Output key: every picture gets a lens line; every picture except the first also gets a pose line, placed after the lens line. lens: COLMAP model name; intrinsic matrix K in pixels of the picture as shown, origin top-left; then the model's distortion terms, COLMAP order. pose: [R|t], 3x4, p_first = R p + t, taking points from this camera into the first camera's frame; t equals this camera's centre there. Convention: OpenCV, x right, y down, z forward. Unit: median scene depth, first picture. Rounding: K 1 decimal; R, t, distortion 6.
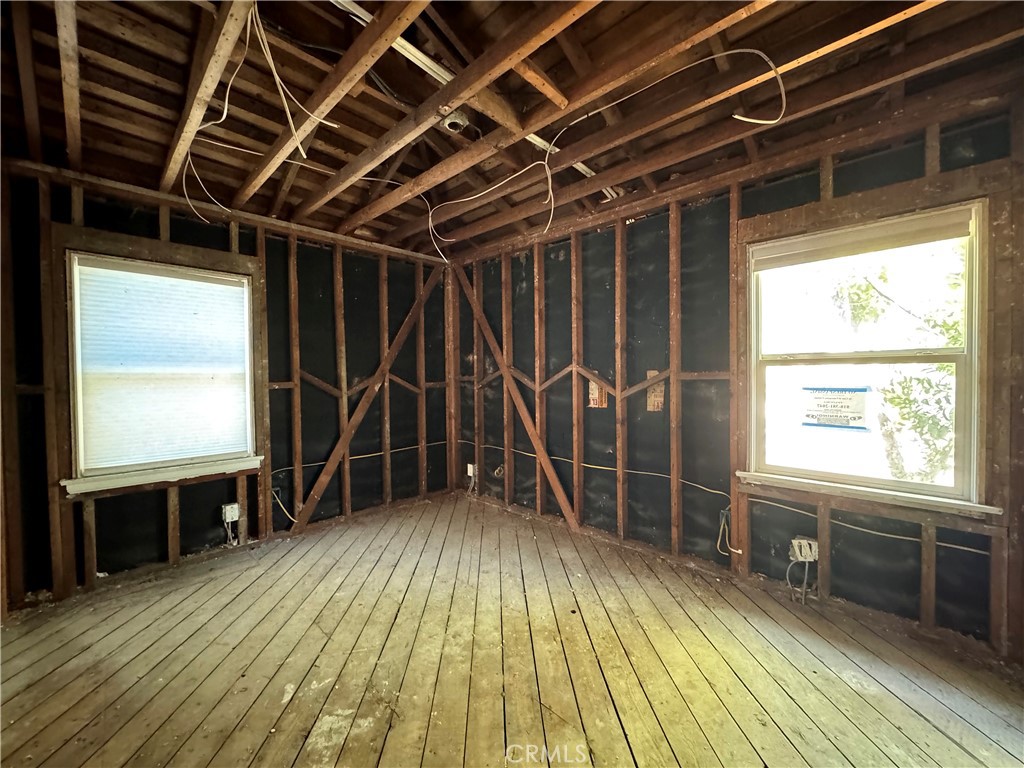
lens RADIAL K [[408.7, 0, 512.0], [0, 408.7, 384.0], [0, 0, 1]] dist [-0.002545, -0.000272]
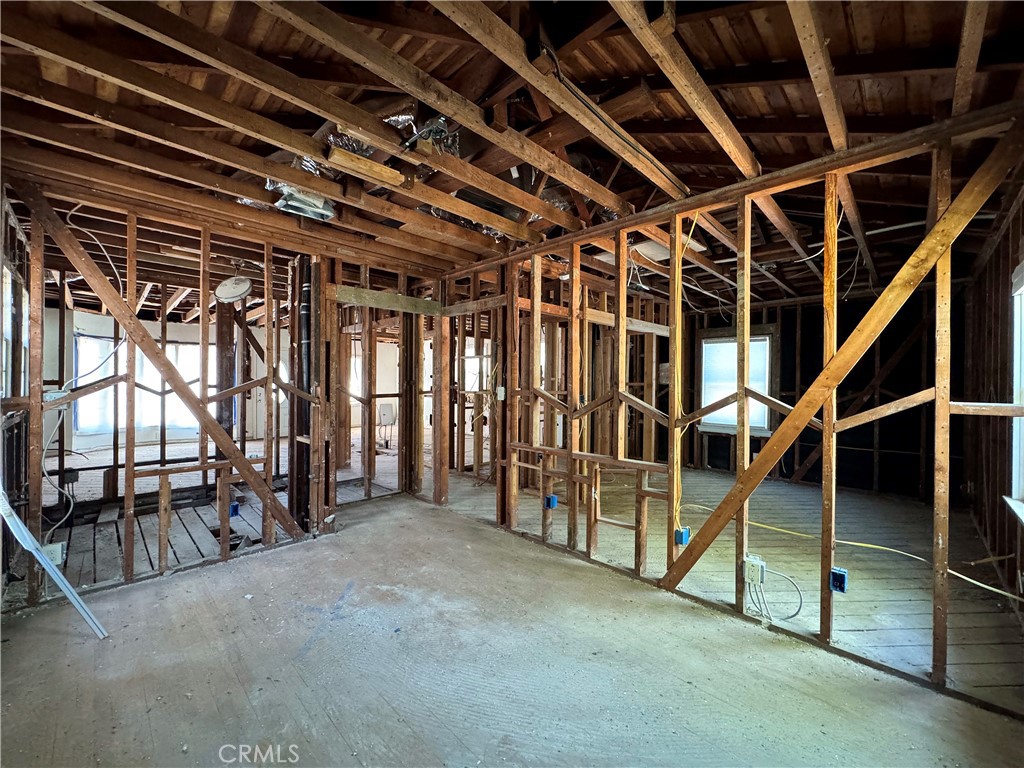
lens RADIAL K [[408.7, 0, 512.0], [0, 408.7, 384.0], [0, 0, 1]] dist [-0.002545, -0.000272]
pose [[-0.010825, 0.013786, -0.999846, 1.477222], [-0.029067, 0.999478, 0.014095, -0.034804], [0.999519, 0.029215, -0.010418, -0.185948]]
